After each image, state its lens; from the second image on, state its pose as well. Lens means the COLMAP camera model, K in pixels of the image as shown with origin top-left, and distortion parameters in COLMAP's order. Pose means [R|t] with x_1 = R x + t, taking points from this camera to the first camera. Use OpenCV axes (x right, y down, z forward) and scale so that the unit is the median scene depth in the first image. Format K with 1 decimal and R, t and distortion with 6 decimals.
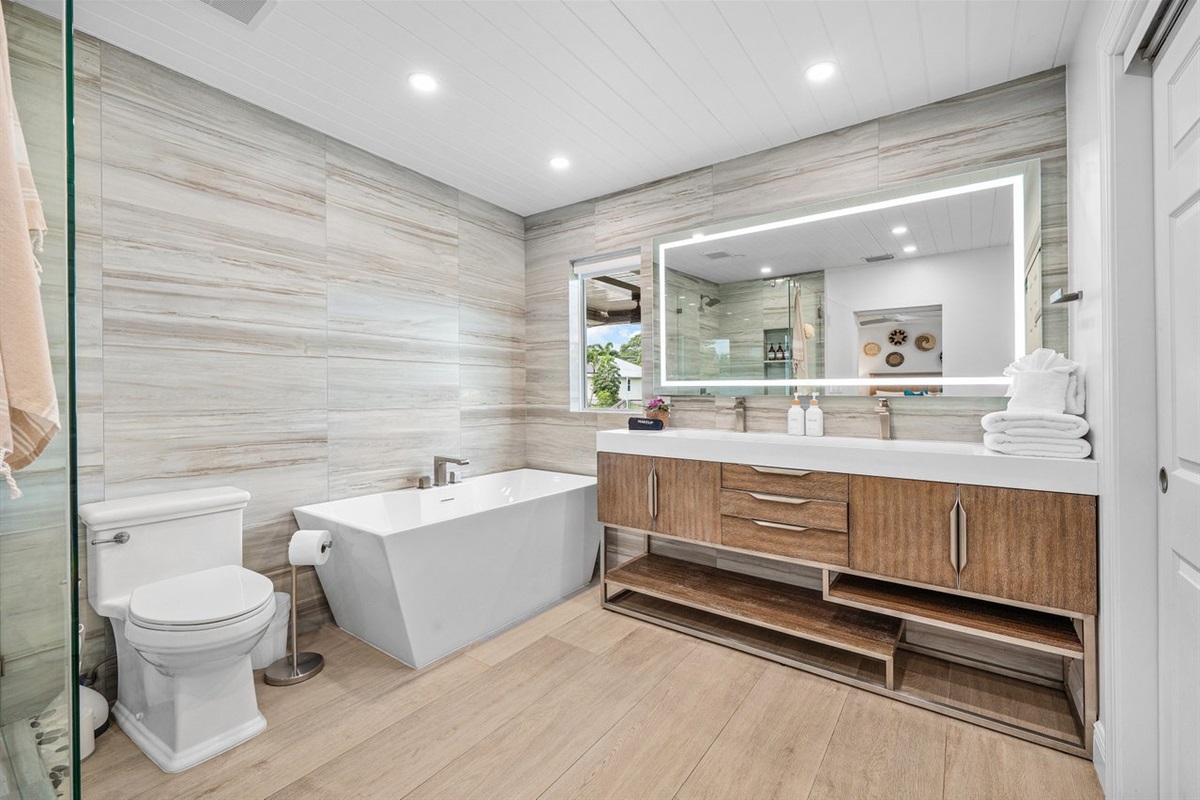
lens RADIAL K [[495.7, 0, 595.0], [0, 495.7, 395.8], [0, 0, 1]] dist [-0.001010, -0.000429]
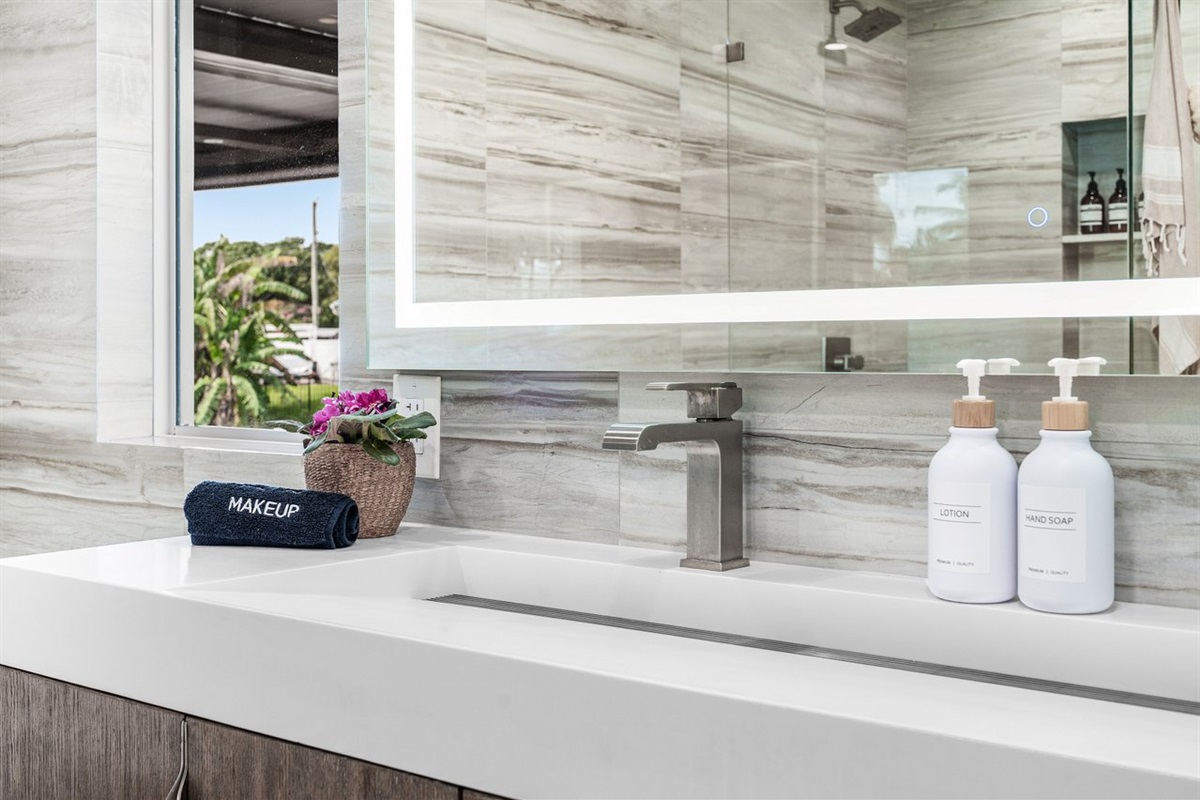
lens RADIAL K [[1440.9, 0, 601.1], [0, 1440.9, 374.0], [0, 0, 1]] dist [-0.009330, -0.000397]
pose [[0.999063, -0.004525, -0.043040, 0.319467], [0.004897, 0.999952, 0.008544, -0.006131], [0.042999, -0.008747, 0.999037, 0.518699]]
